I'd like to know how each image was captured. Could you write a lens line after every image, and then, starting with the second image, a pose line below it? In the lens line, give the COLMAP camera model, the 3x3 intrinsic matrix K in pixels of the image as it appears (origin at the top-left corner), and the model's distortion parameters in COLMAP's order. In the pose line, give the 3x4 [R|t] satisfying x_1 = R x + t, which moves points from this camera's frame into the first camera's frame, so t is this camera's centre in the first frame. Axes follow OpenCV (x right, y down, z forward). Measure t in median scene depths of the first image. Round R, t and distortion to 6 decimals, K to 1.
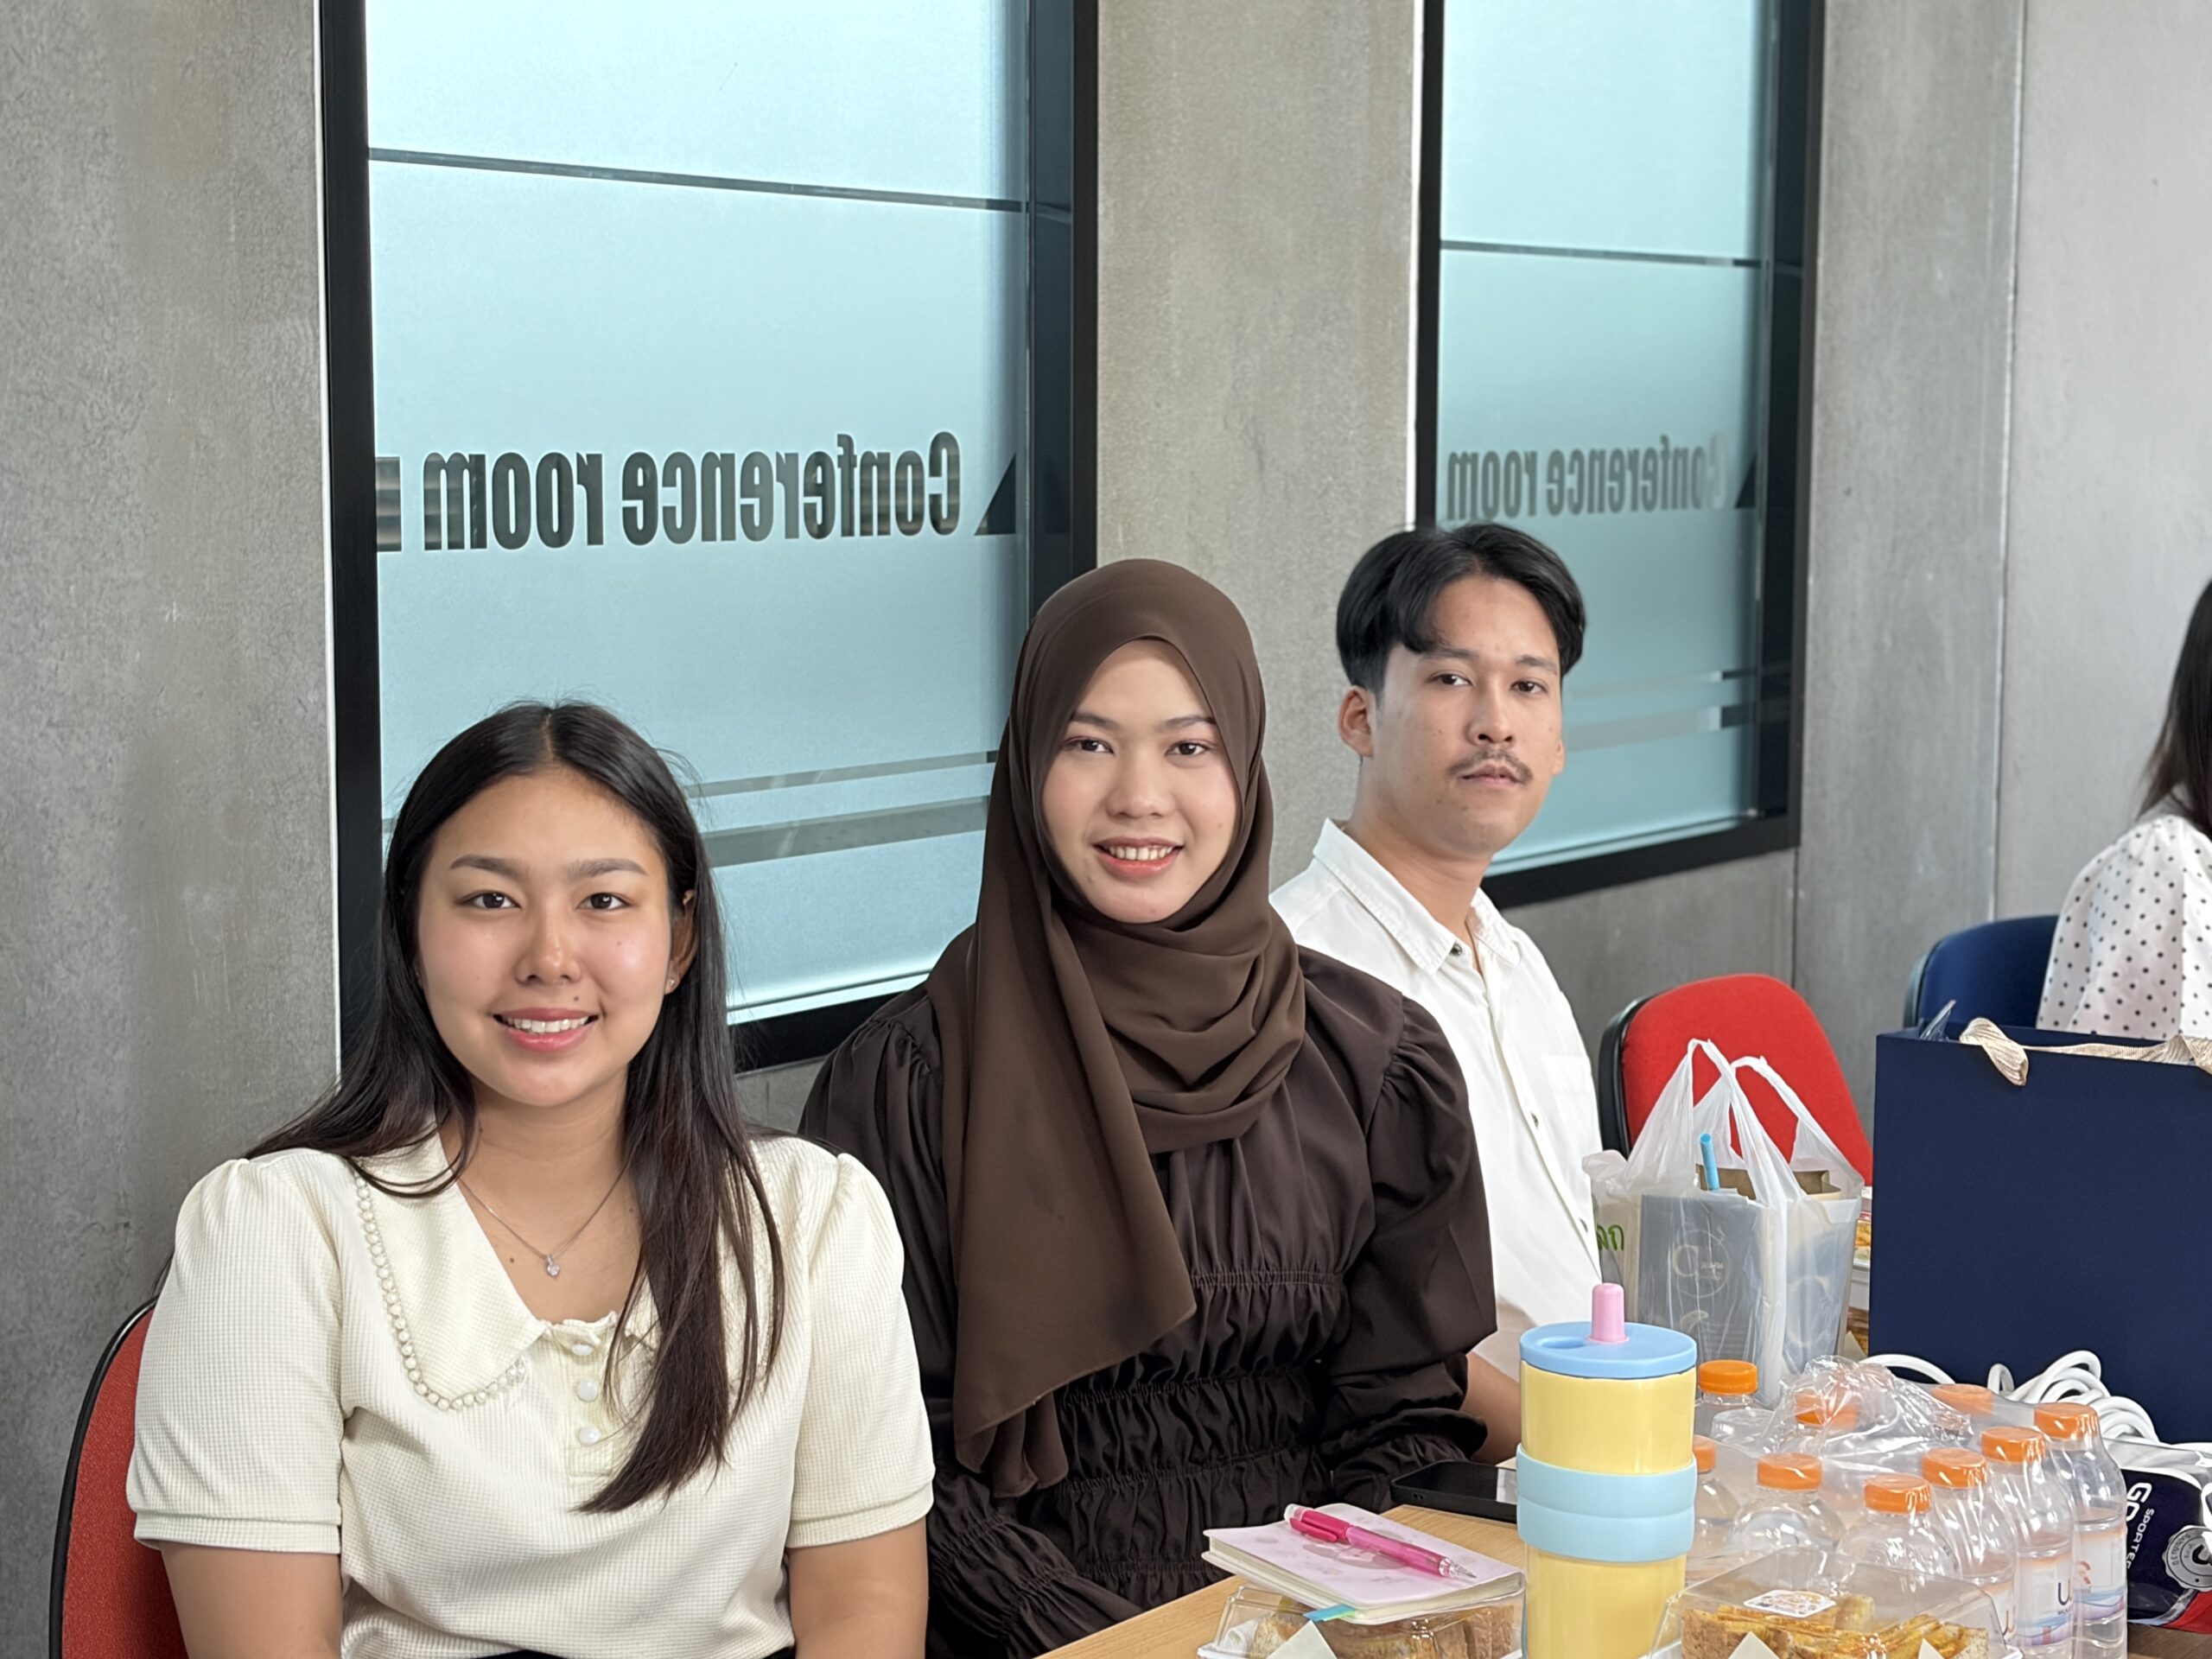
lens RADIAL K [[3931.7, 0, 1106.0], [0, 3931.7, 829.5], [0, 0, 1]] dist [0.314456, -1.690289]
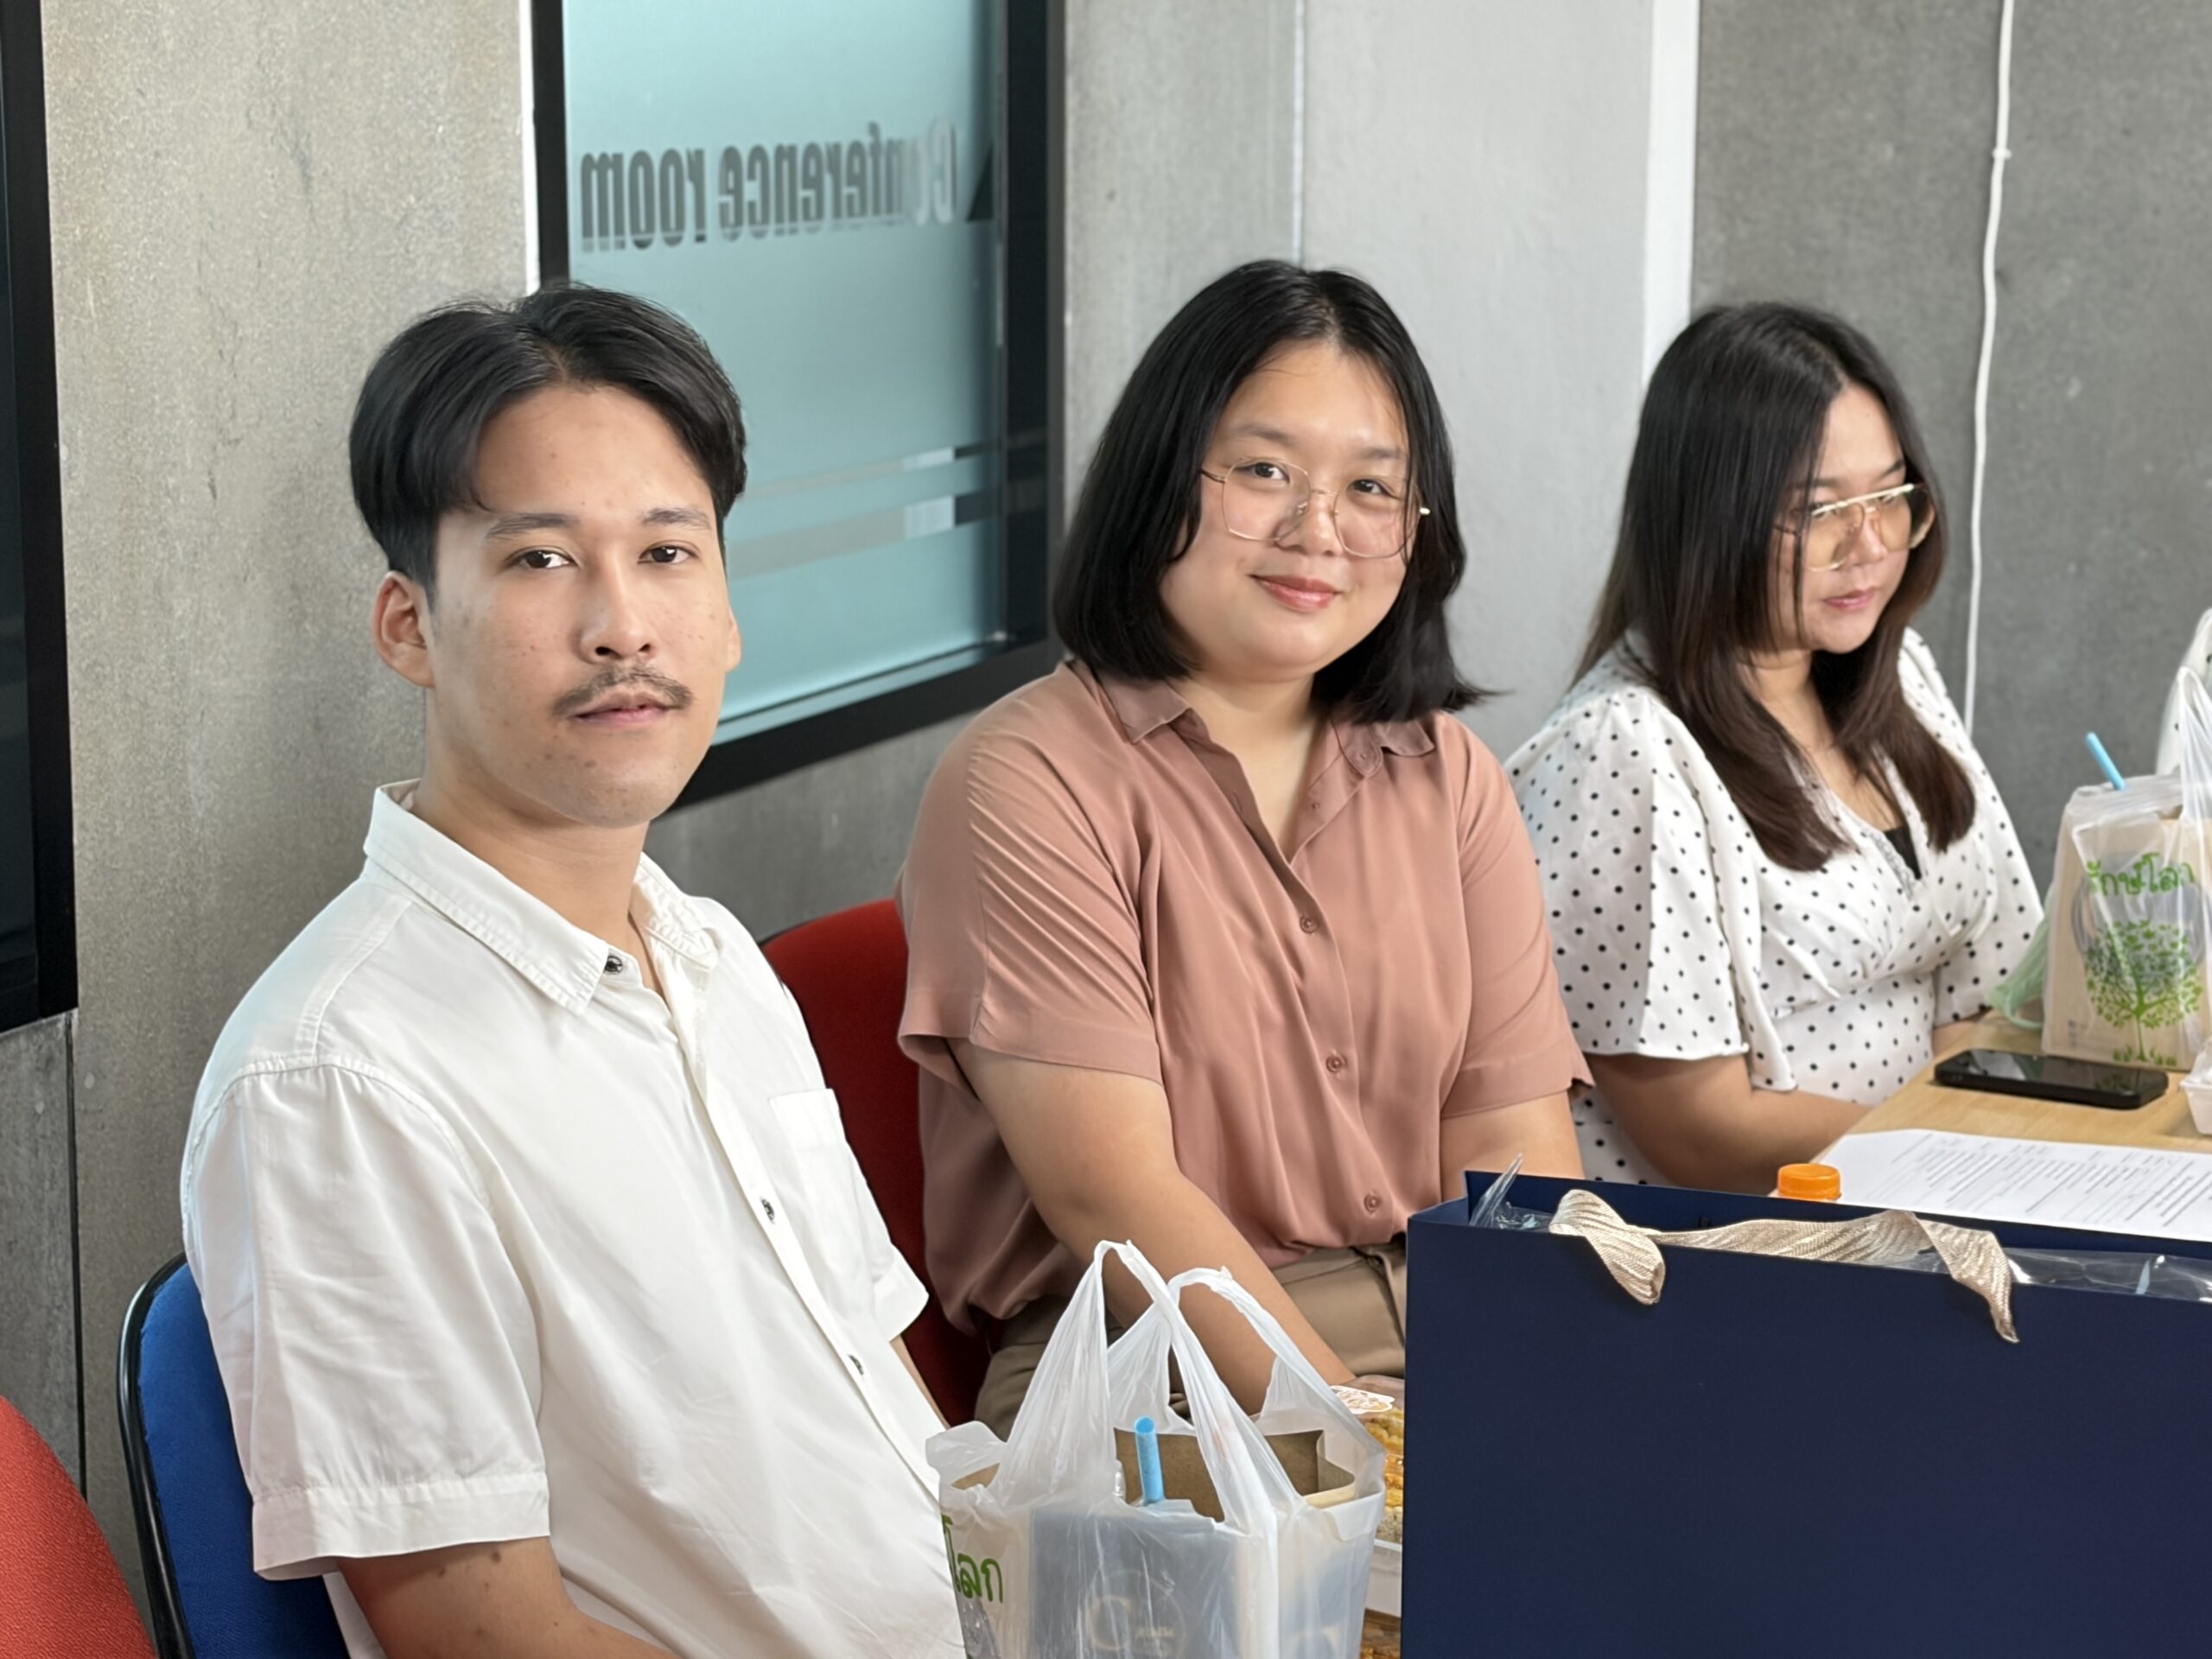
lens RADIAL K [[4552.6, 0, 1106.0], [0, 4552.6, 829.5], [0, 0, 1]] dist [0.197125, -0.658579]
pose [[0.977294, -0.038612, 0.208339, 0.005399], [0.024655, 0.997300, 0.069178, -0.032138], [-0.210447, -0.062471, 0.975607, 0.201079]]
